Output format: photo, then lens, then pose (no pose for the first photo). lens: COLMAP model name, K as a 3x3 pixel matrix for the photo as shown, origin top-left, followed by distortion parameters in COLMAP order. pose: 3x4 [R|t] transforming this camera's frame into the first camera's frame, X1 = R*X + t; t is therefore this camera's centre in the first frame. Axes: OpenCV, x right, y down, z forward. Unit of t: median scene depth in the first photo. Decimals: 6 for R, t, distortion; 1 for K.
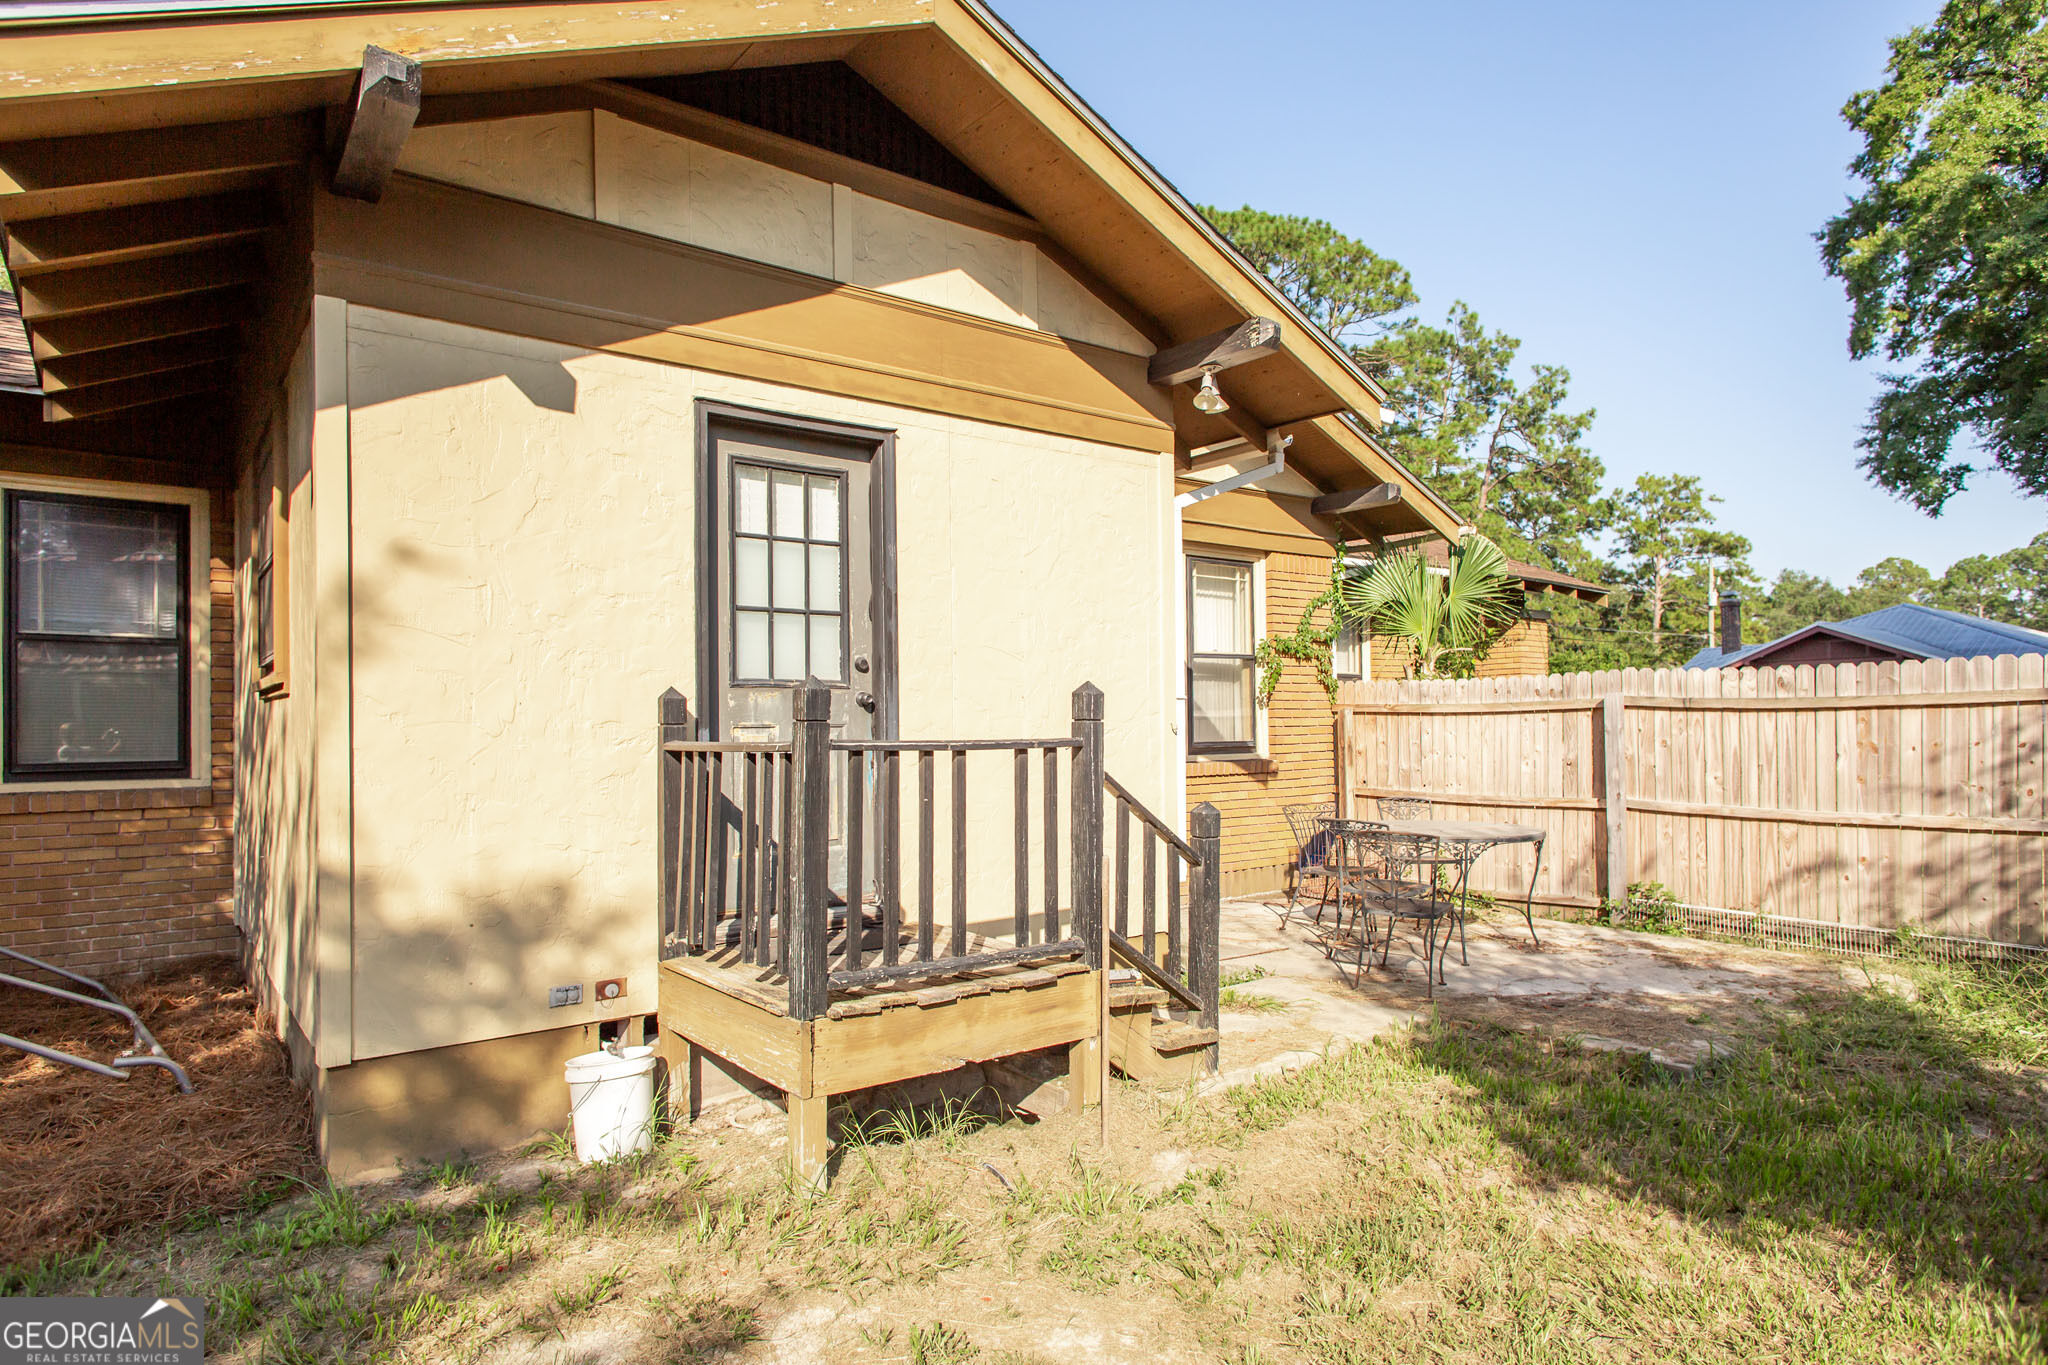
lens RADIAL K [[1164.5, 0, 1023.0], [0, 1164.5, 705.2], [0, 0, 1]] dist [0.016907, -0.001263]
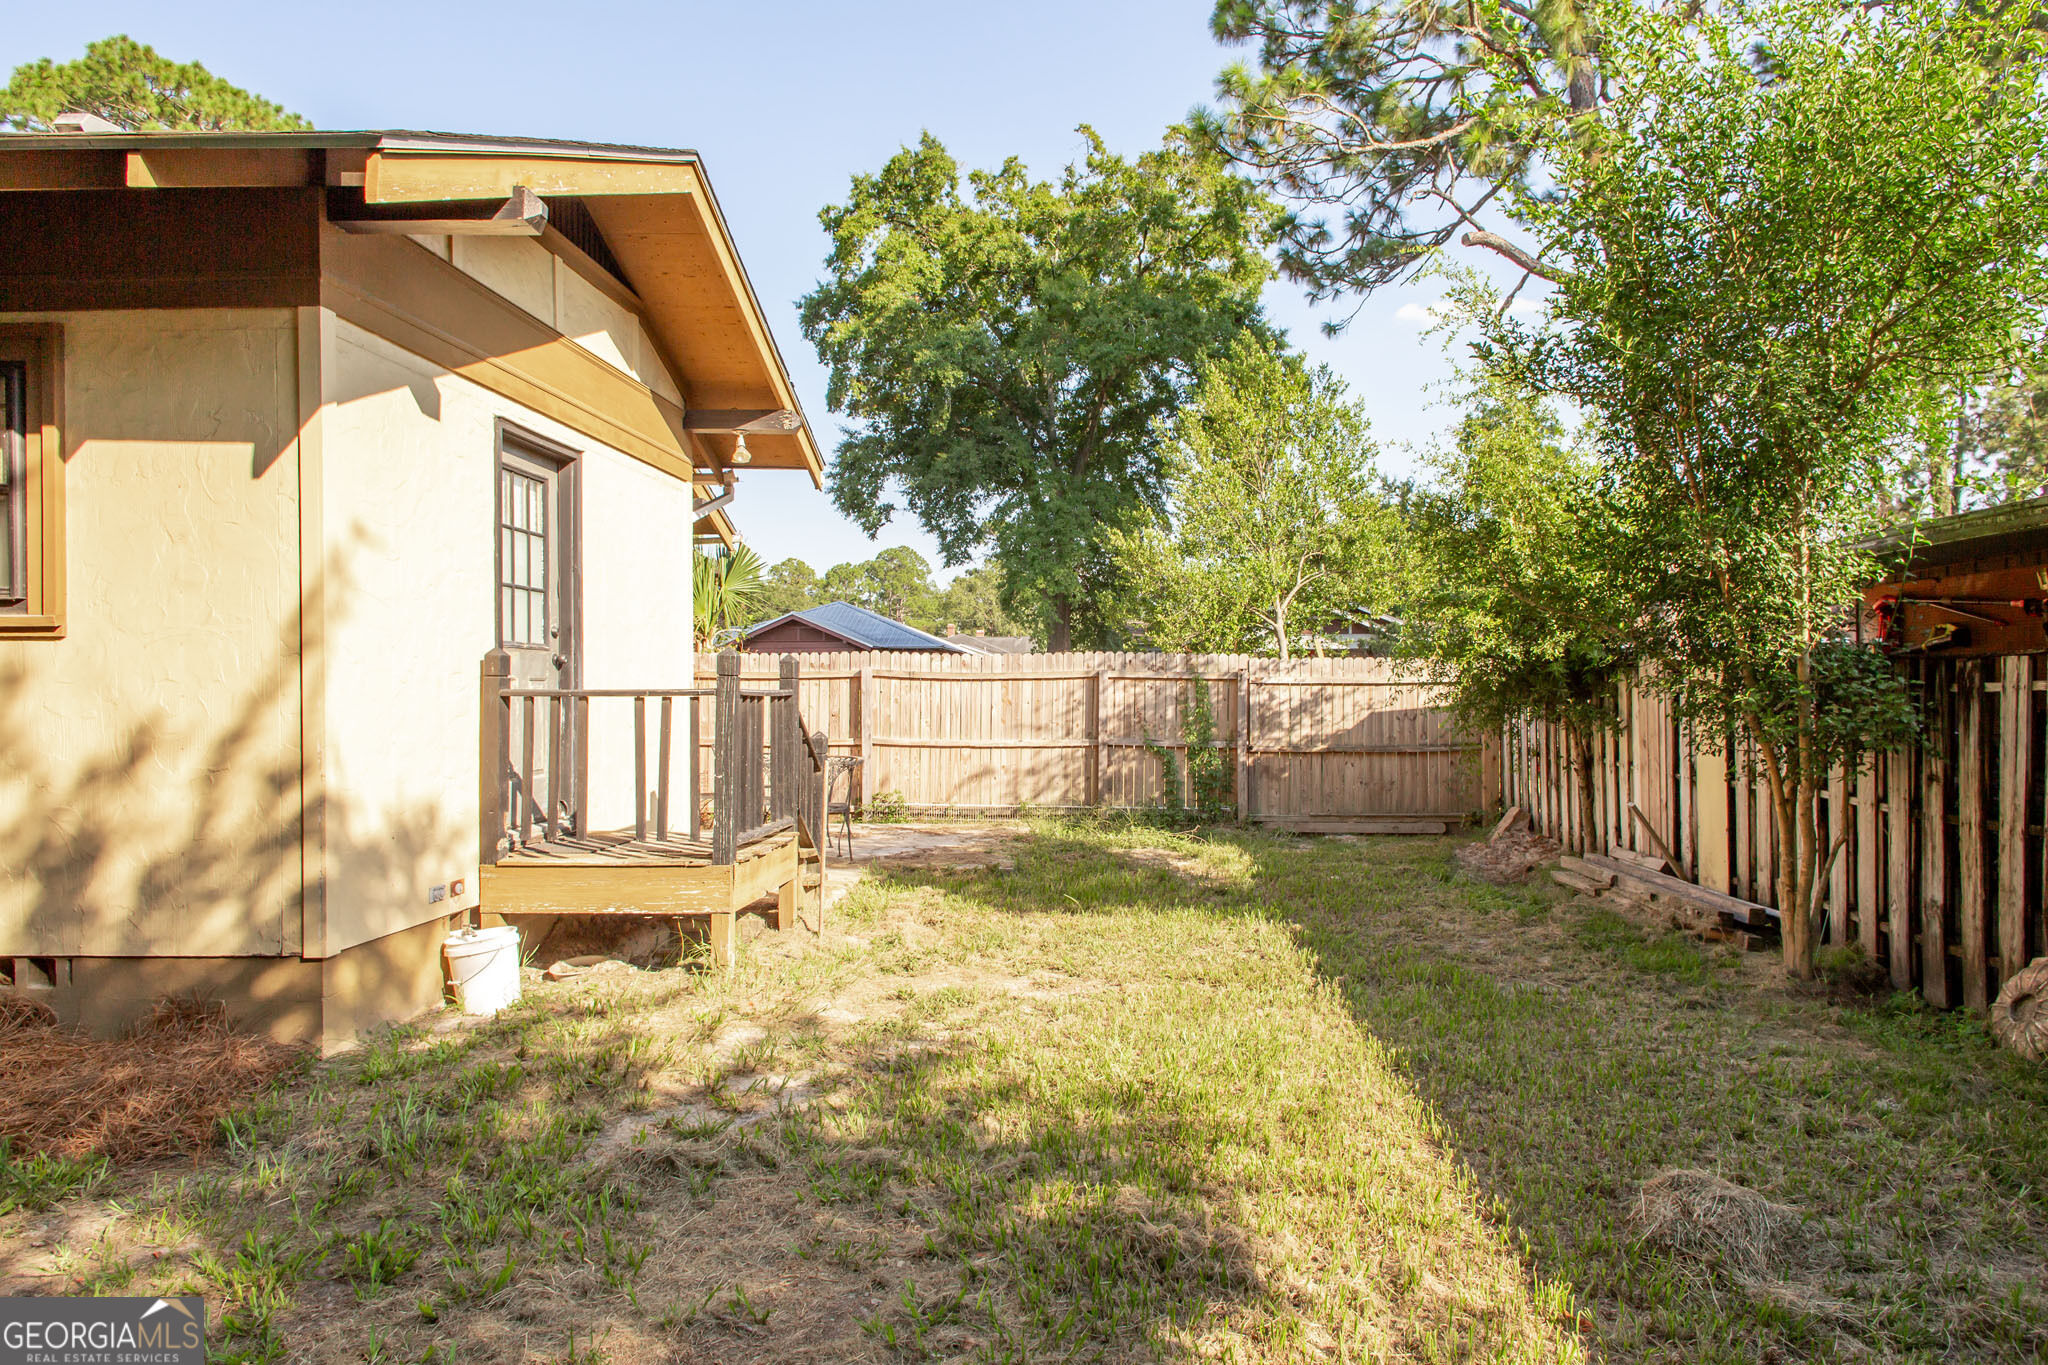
lens RADIAL K [[1227.2, 0, 1021.7], [0, 1227.2, 671.9], [0, 0, 1]] dist [0.019414, 0.000331]
pose [[0.657375, 0.020483, 0.753285, -0.610944], [-0.019627, 0.999757, -0.010056, 0.008508], [-0.753308, -0.008174, 0.657617, -0.197401]]
